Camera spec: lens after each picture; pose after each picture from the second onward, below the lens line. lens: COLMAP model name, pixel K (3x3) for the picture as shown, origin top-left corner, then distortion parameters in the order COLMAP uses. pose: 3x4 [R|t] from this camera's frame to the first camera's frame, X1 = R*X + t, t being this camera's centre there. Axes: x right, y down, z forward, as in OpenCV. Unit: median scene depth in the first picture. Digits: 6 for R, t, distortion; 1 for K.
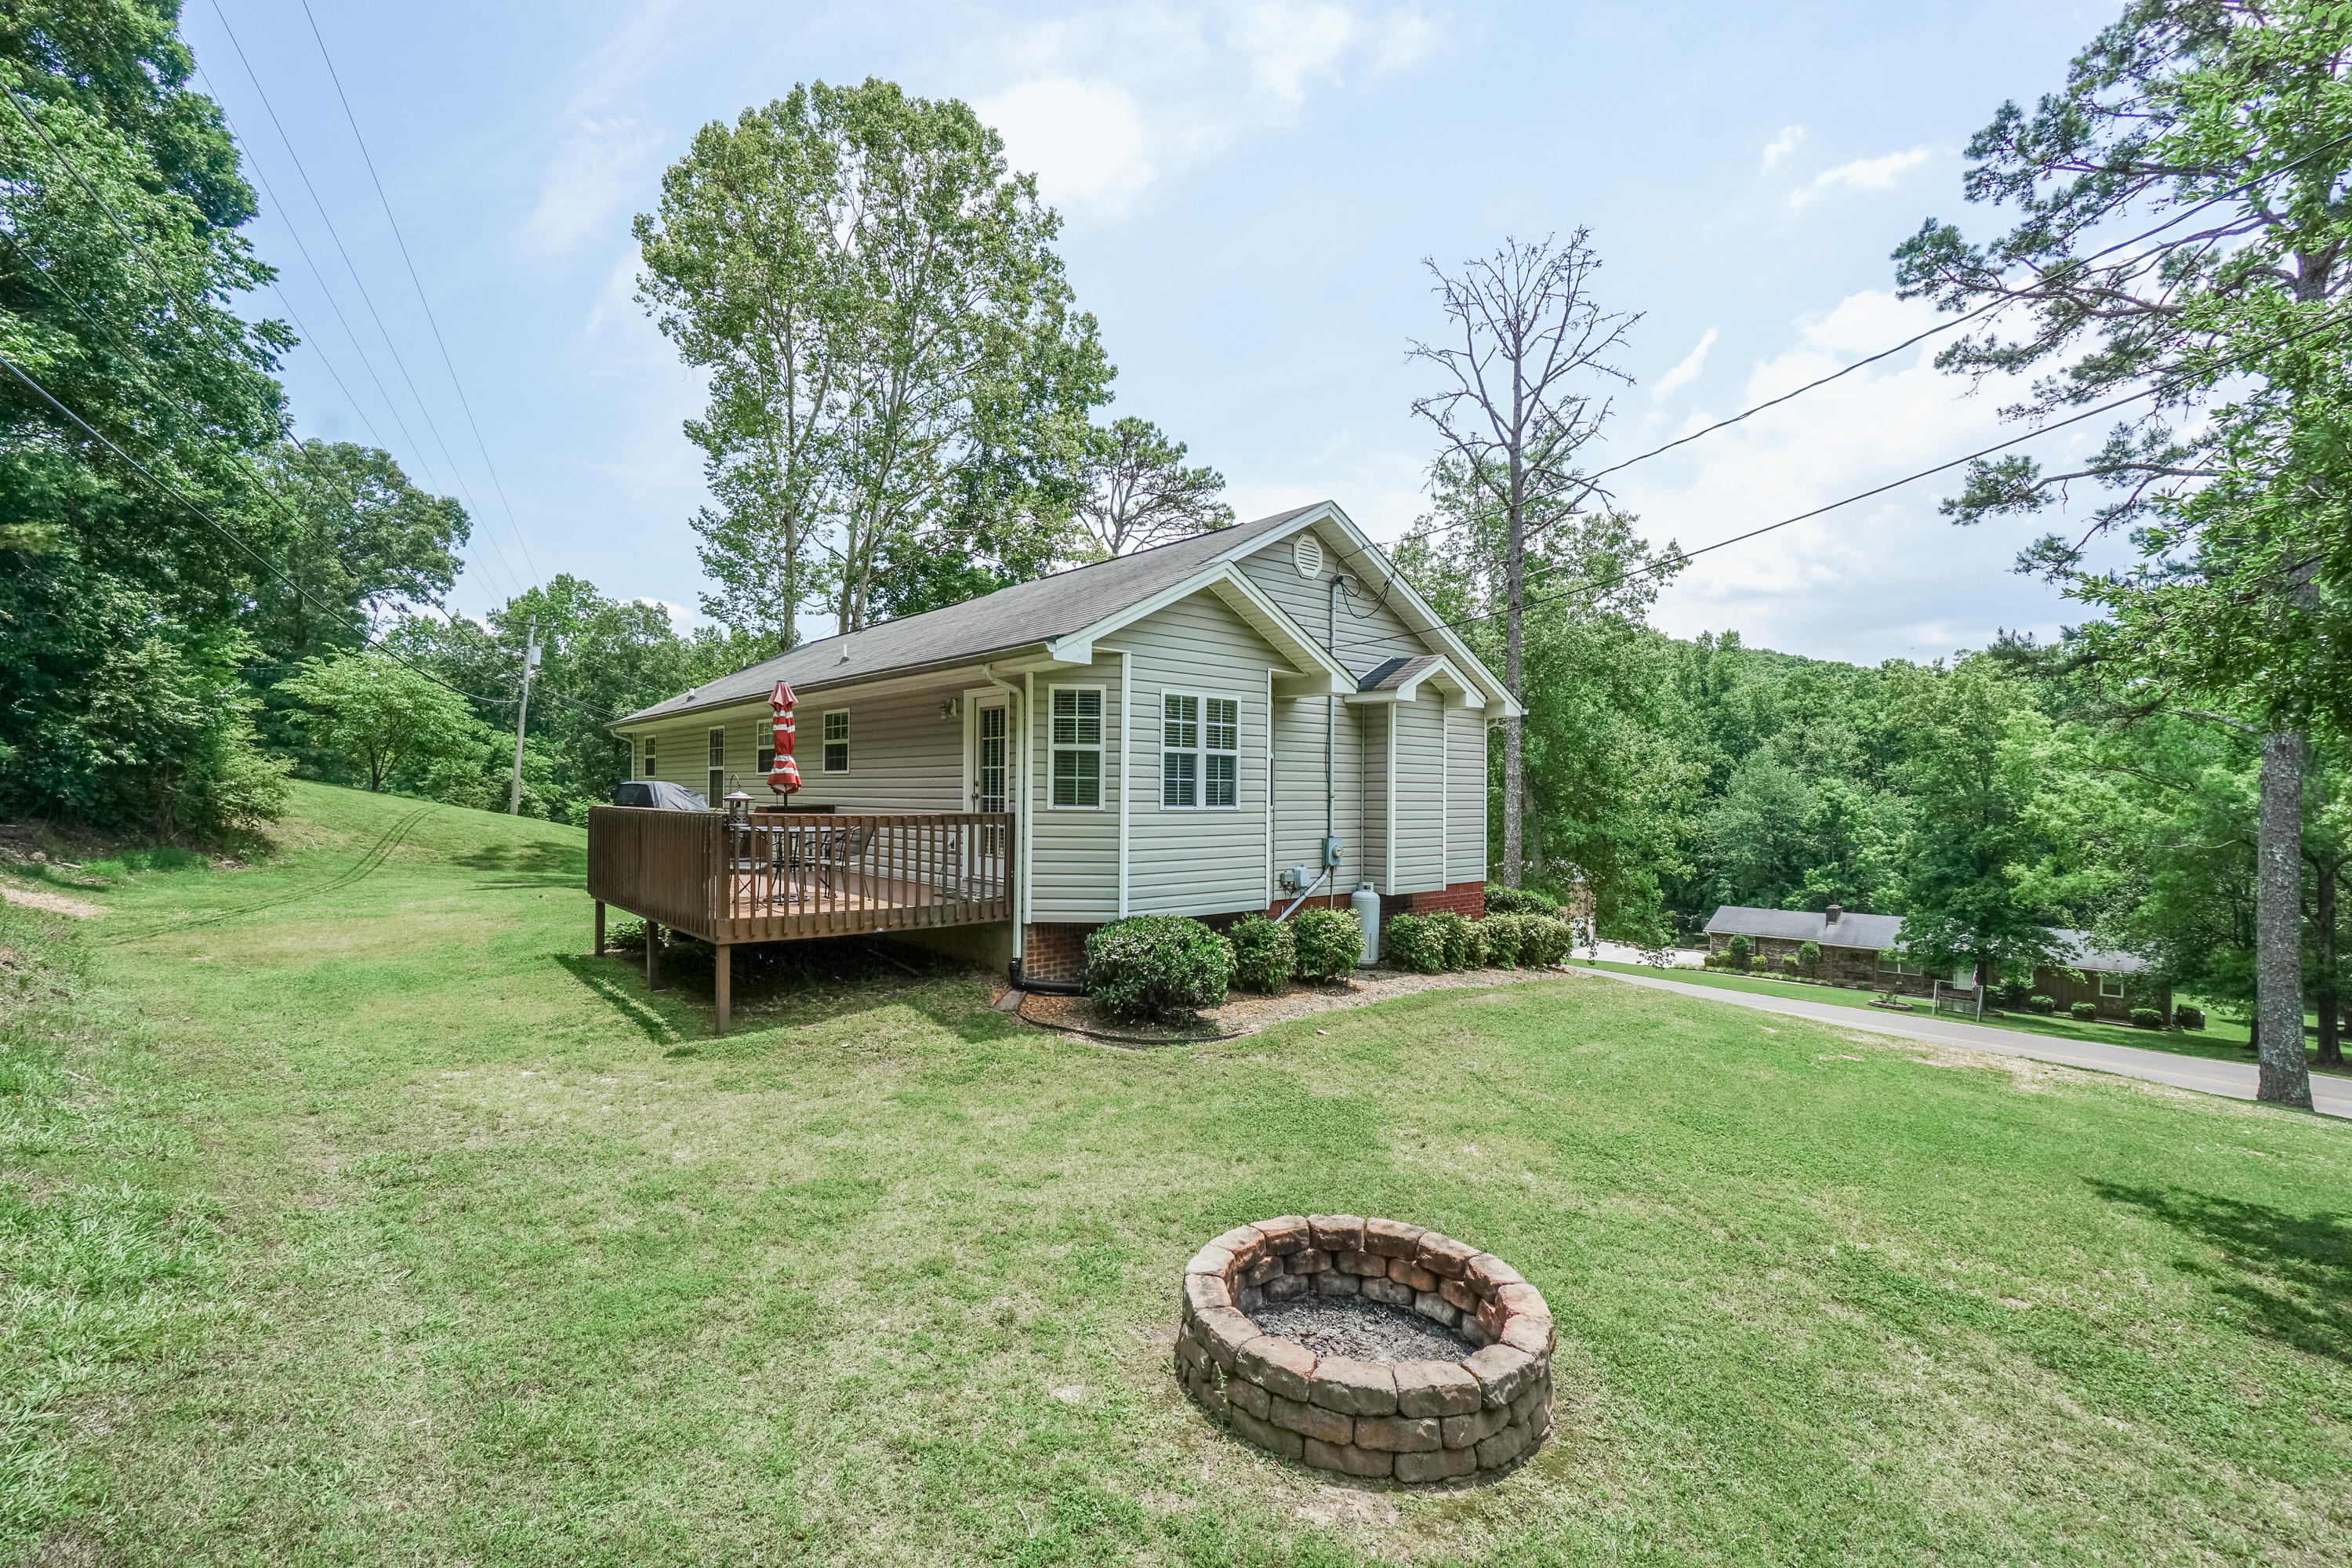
lens RADIAL K [[1028.2, 0, 1175.3], [0, 1028.2, 783.9], [0, 0, 1]] dist [0.000567, 0.000280]
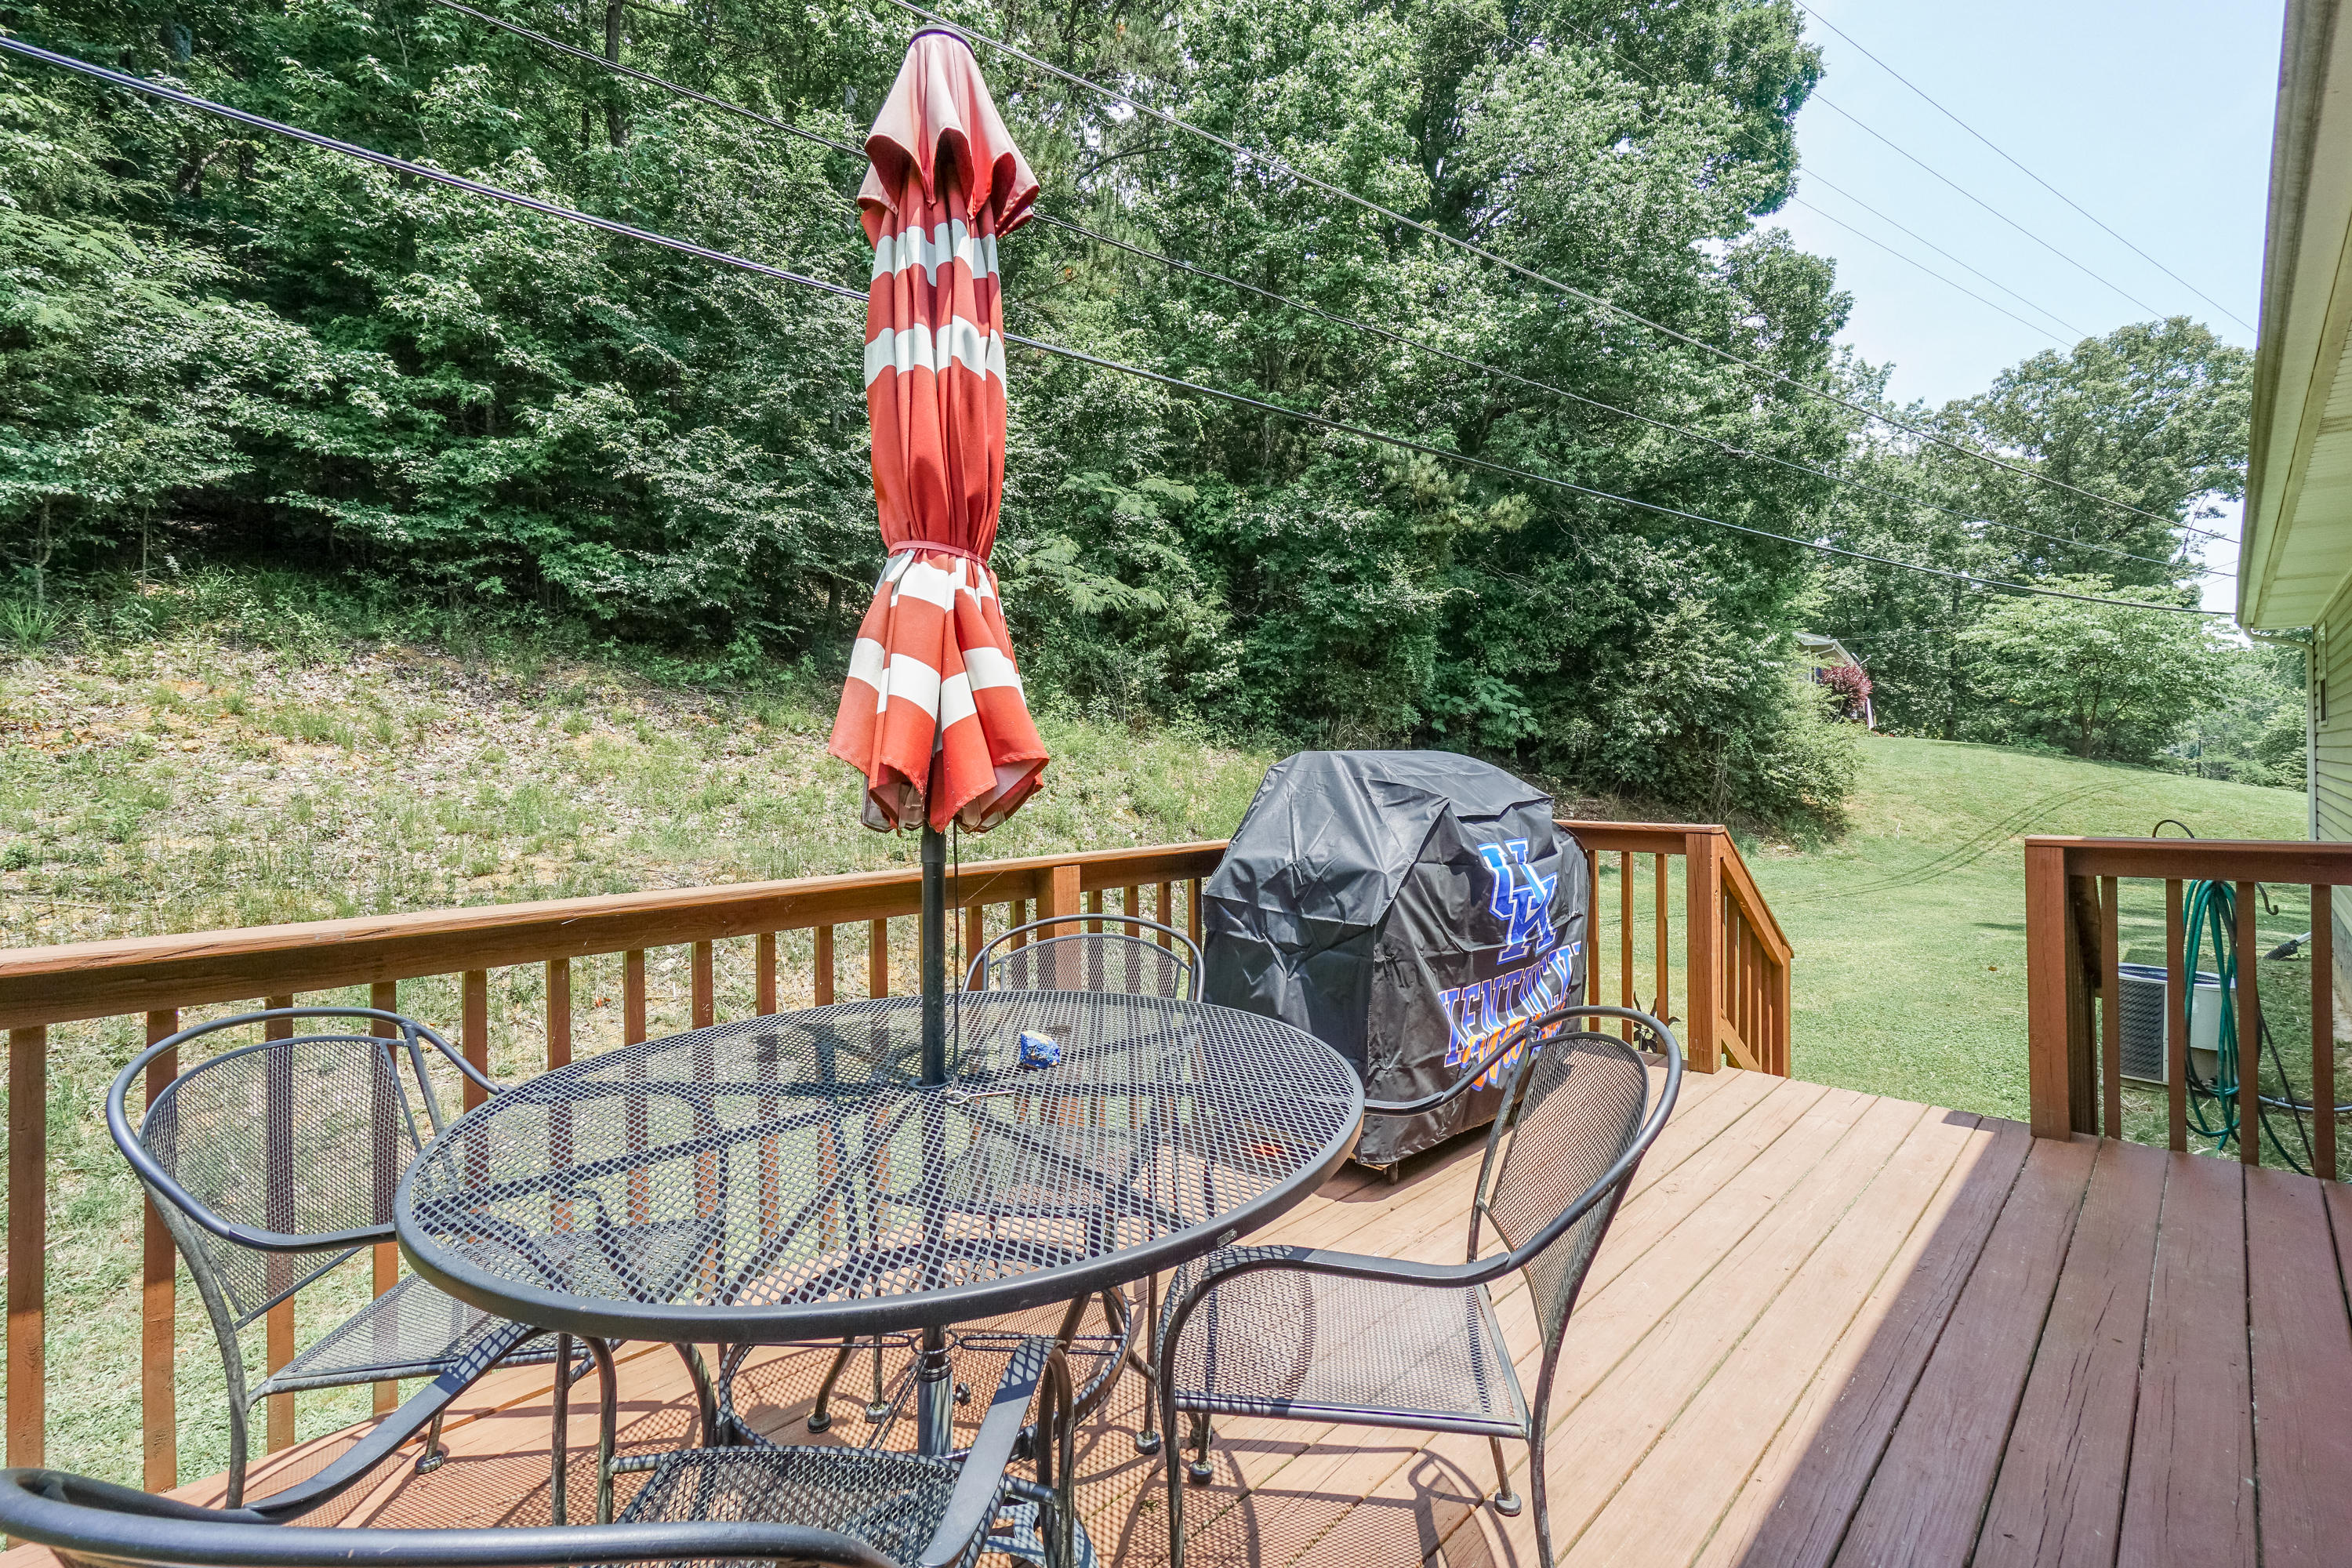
lens RADIAL K [[1028.2, 0, 1179.2], [0, 1028.2, 763.8], [0, 0, 1]] dist [0.000567, 0.000280]
pose [[0.049412, -0.012923, -0.998695, -0.099281], [0.022305, 0.999681, -0.011832, 0.006977], [0.998529, -0.021691, 0.049685, 0.481502]]
